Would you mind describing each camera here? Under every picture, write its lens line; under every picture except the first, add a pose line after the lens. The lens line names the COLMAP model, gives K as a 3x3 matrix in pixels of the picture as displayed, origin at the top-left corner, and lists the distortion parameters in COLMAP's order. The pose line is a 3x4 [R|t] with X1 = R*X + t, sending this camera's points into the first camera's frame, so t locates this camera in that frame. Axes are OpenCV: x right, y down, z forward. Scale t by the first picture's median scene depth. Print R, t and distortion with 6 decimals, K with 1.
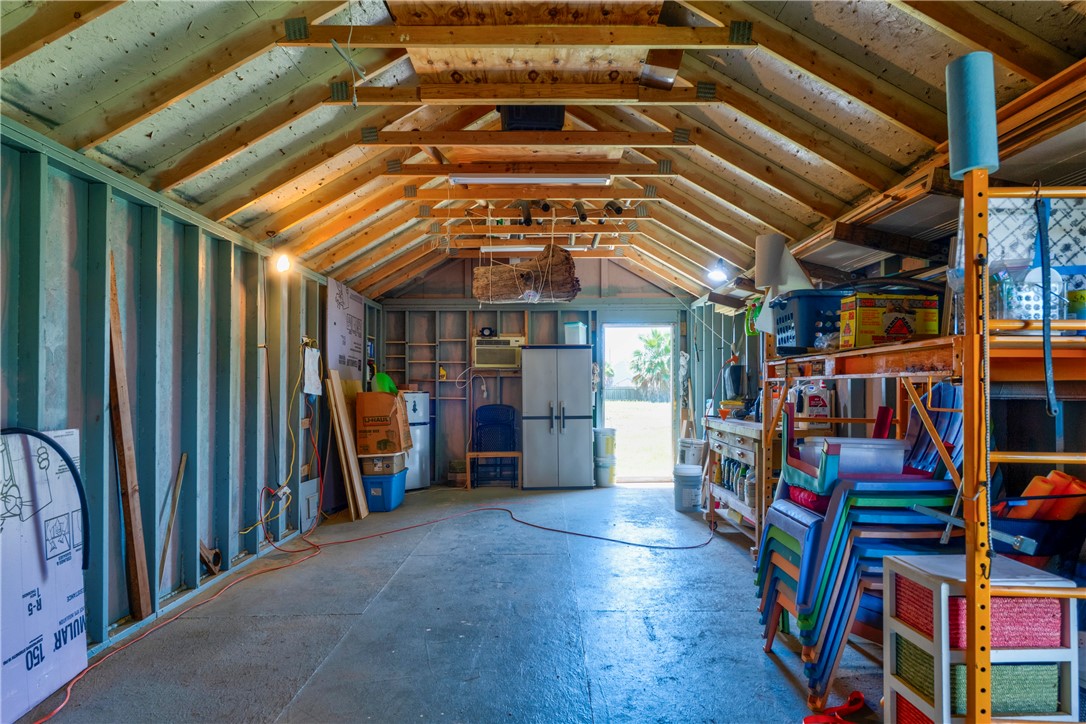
lens RADIAL K [[632.5, 0, 540.2], [0, 632.5, 382.5], [0, 0, 1]] dist [-0.001429, -0.000755]
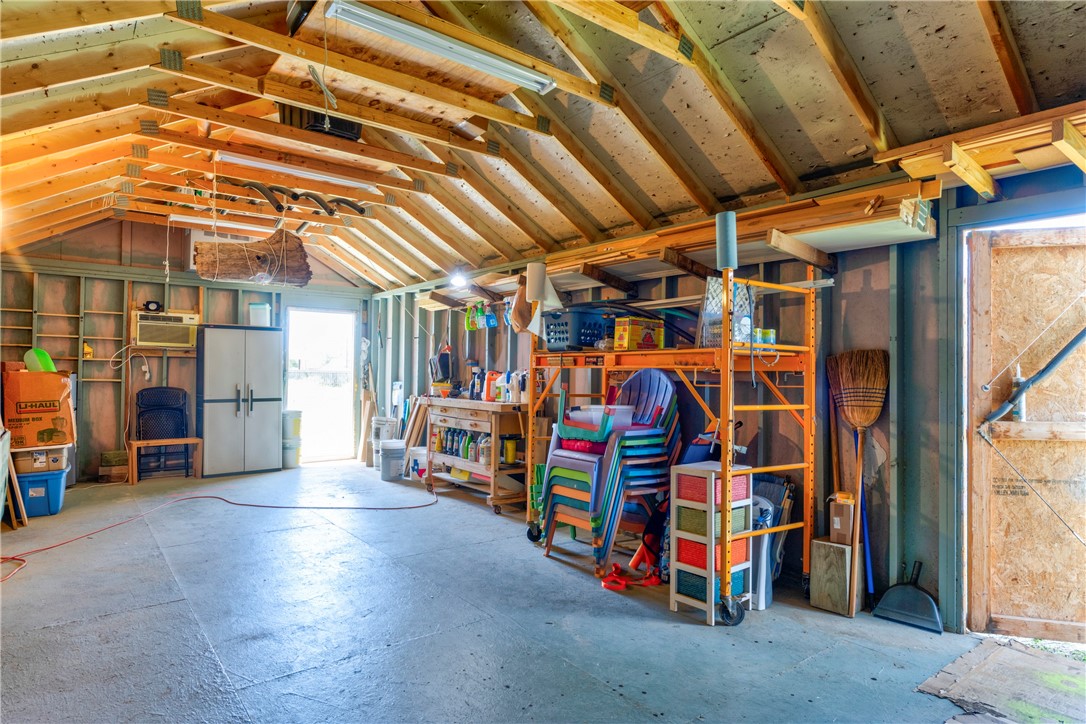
lens RADIAL K [[632.5, 0, 544.0], [0, 632.5, 365.2], [0, 0, 1]] dist [-0.001429, -0.000755]
pose [[0.790550, 0.018414, 0.612121, -0.239661], [-0.017526, 0.999819, -0.007443, 0.000828], [-0.612147, -0.004844, 0.790729, -0.059292]]
